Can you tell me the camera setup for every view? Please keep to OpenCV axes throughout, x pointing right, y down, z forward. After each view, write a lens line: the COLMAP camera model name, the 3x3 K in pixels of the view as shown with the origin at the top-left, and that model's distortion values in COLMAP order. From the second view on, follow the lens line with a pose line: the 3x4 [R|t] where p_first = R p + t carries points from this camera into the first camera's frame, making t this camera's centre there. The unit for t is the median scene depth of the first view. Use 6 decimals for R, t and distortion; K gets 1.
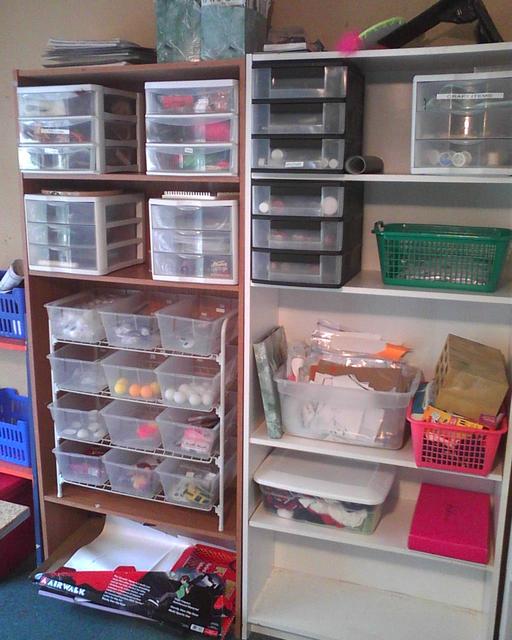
lens RADIAL K [[650.7, 0, 256.0], [0, 650.7, 320.0], [0, 0, 1]] dist [-0.015405, -0.018823]
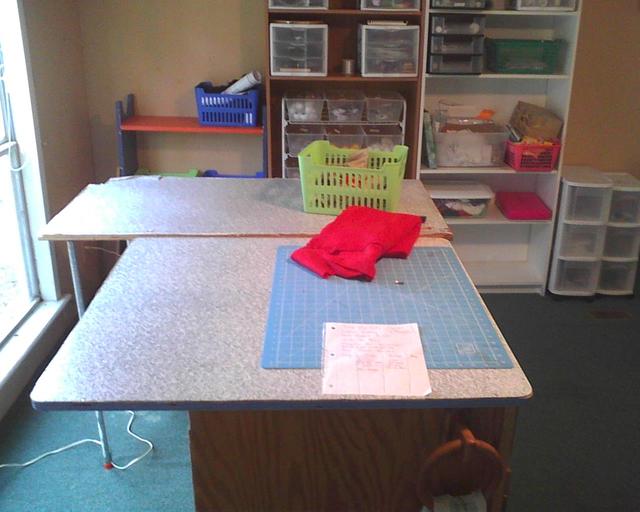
lens RADIAL K [[689.4, 0, 320.0], [0, 689.4, 256.0], [0, 0, 1]] dist [-0.028653, -0.034011]
pose [[0.924417, -0.134935, 0.356715, -0.940862], [0.084323, 0.984485, 0.153882, 0.105064], [-0.371945, -0.112172, 0.921452, -0.592932]]
